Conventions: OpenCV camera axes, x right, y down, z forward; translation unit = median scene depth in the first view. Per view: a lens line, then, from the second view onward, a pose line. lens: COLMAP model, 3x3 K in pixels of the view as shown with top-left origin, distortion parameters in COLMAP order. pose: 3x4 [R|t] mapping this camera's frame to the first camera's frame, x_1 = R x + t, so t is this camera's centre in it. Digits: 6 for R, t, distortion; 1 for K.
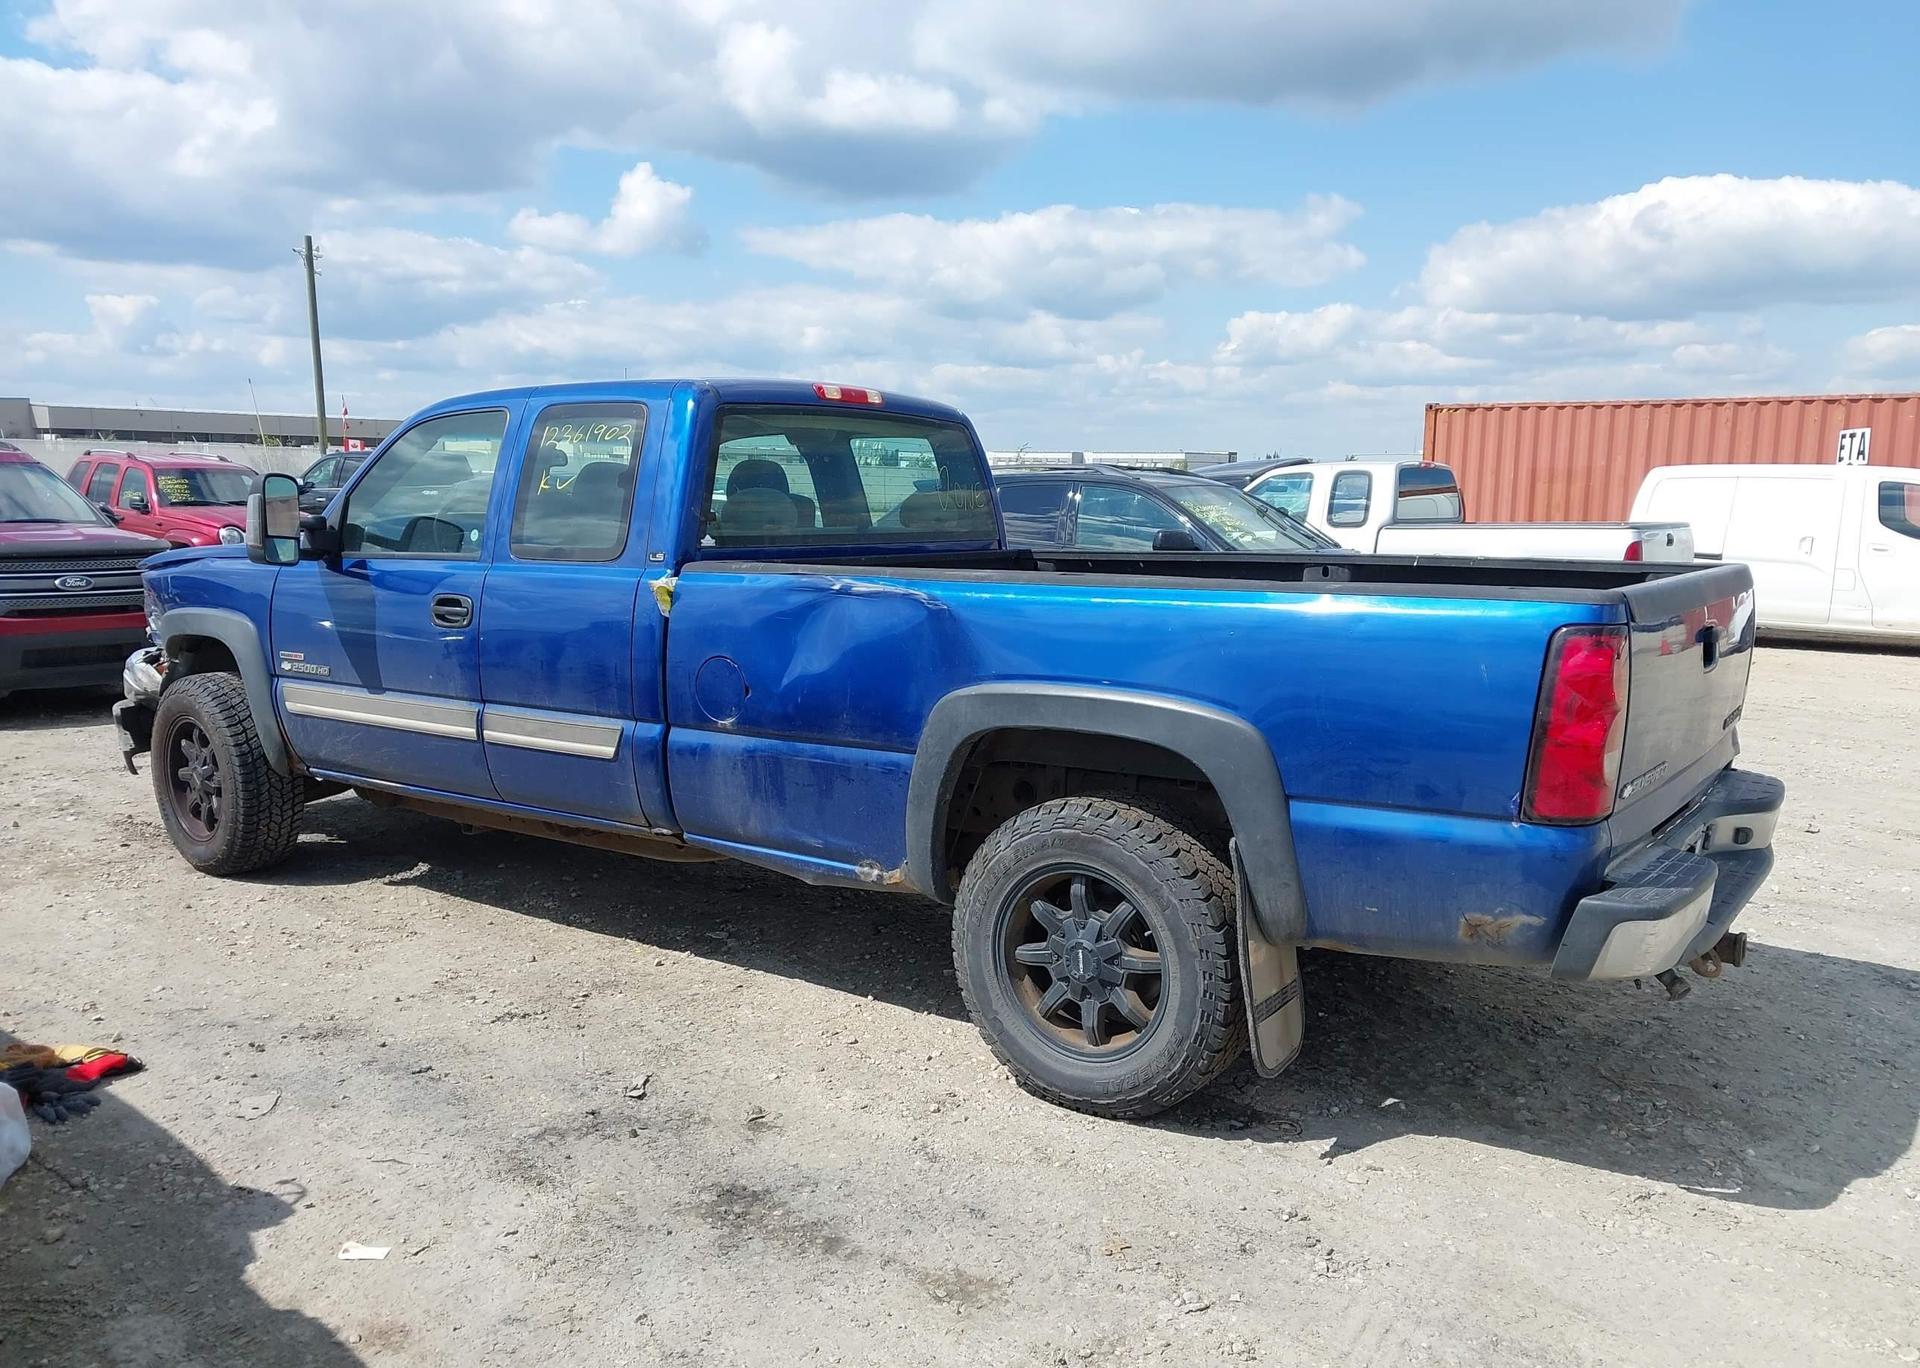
lens RADIAL K [[1556.8, 0, 967.0], [0, 1556.8, 682.0], [0, 0, 1]] dist [0.027035, -0.015691]
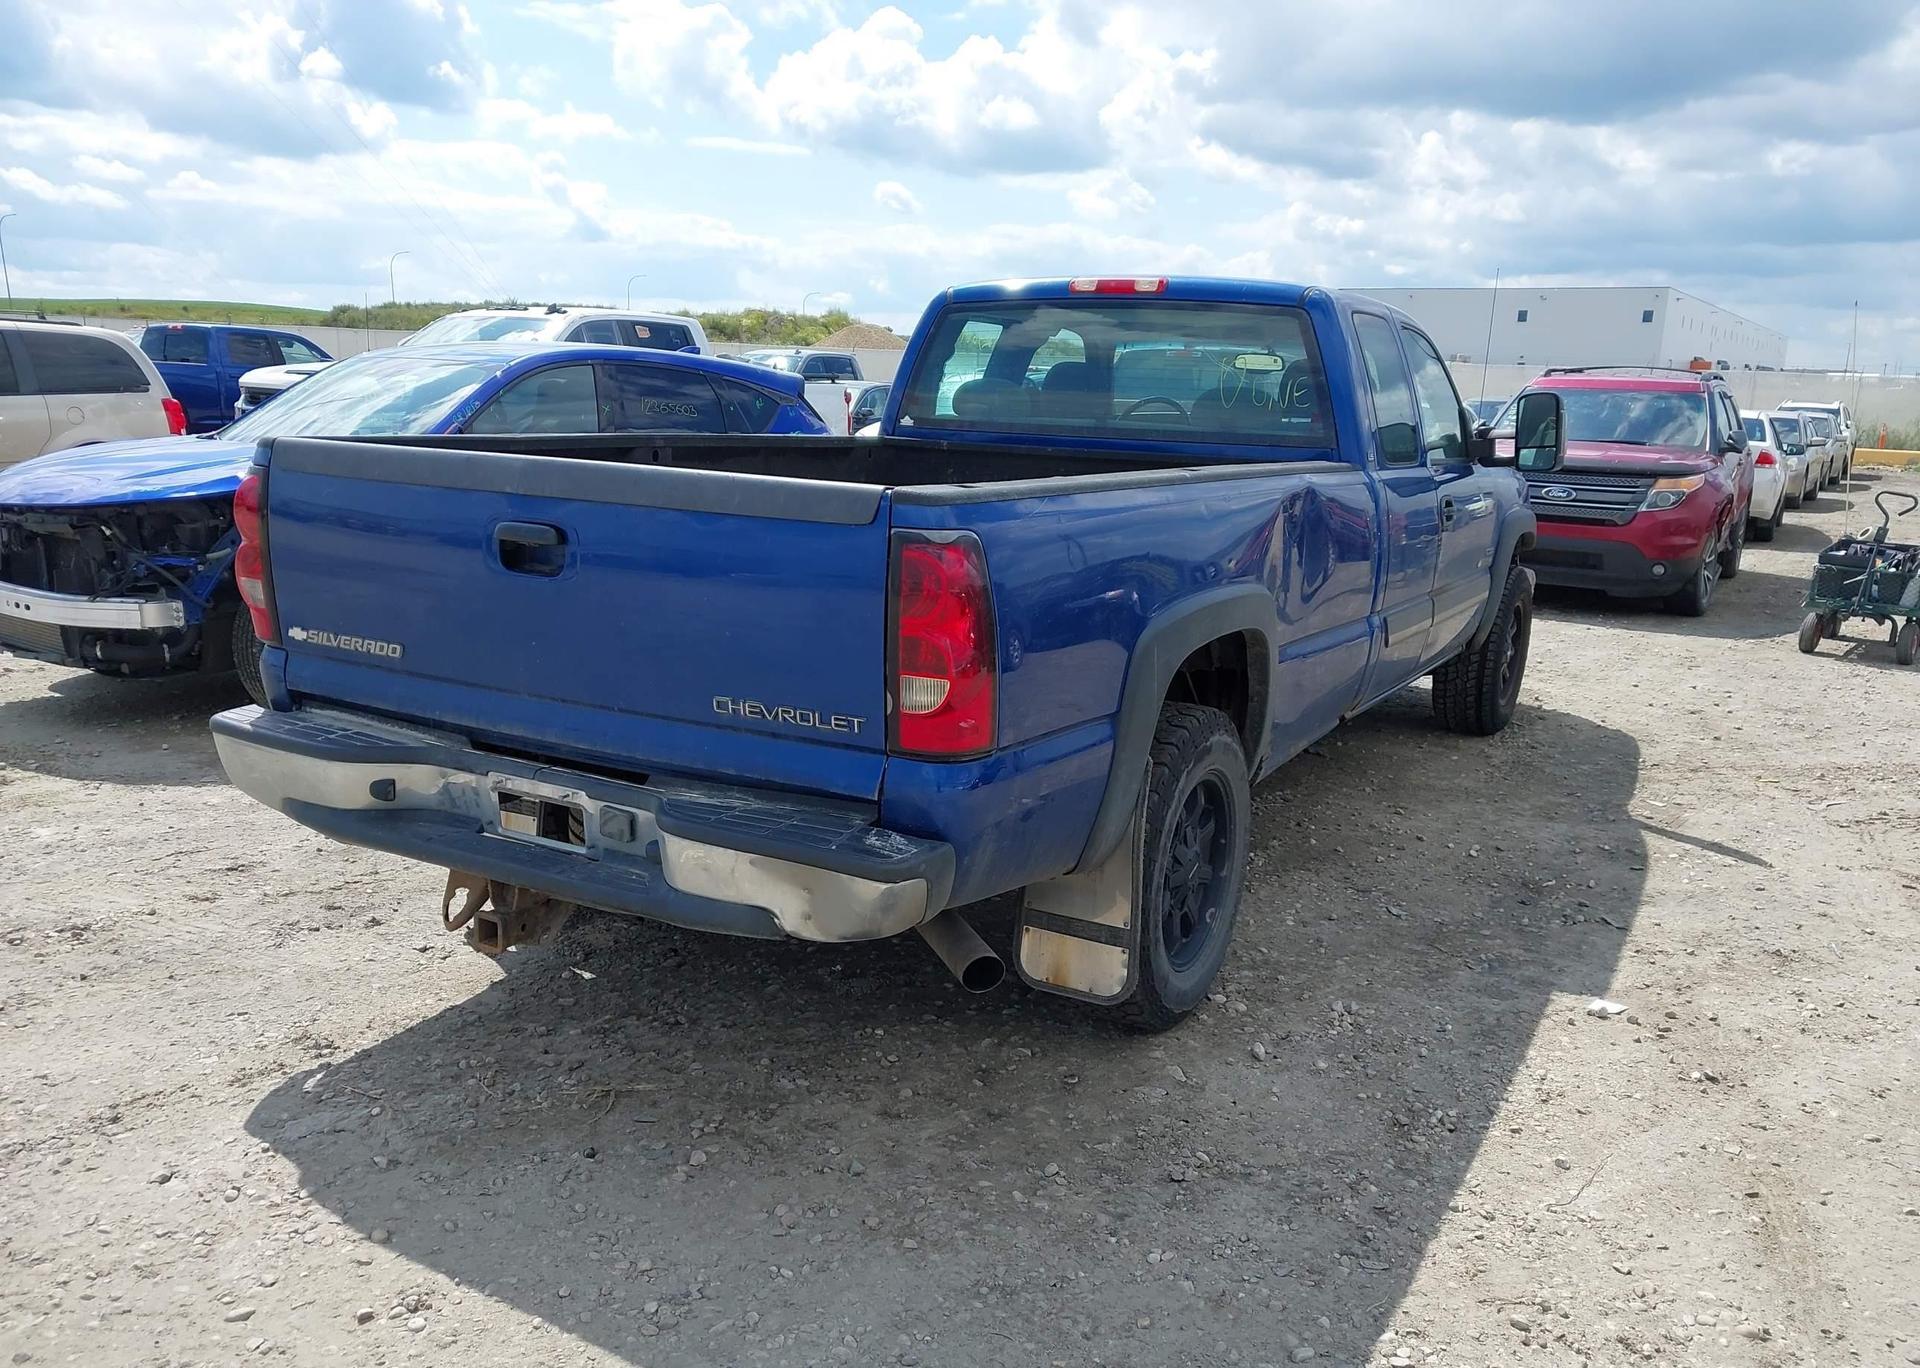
lens RADIAL K [[1541.6, 0, 962.9], [0, 1541.6, 668.2], [0, 0, 1]] dist [0.018460, -0.014261]
pose [[0.089657, 0.176691, -0.980174, 0.869969], [-0.160050, 0.973904, 0.160921, -0.084546], [0.983029, 0.142449, 0.115597, 0.778380]]
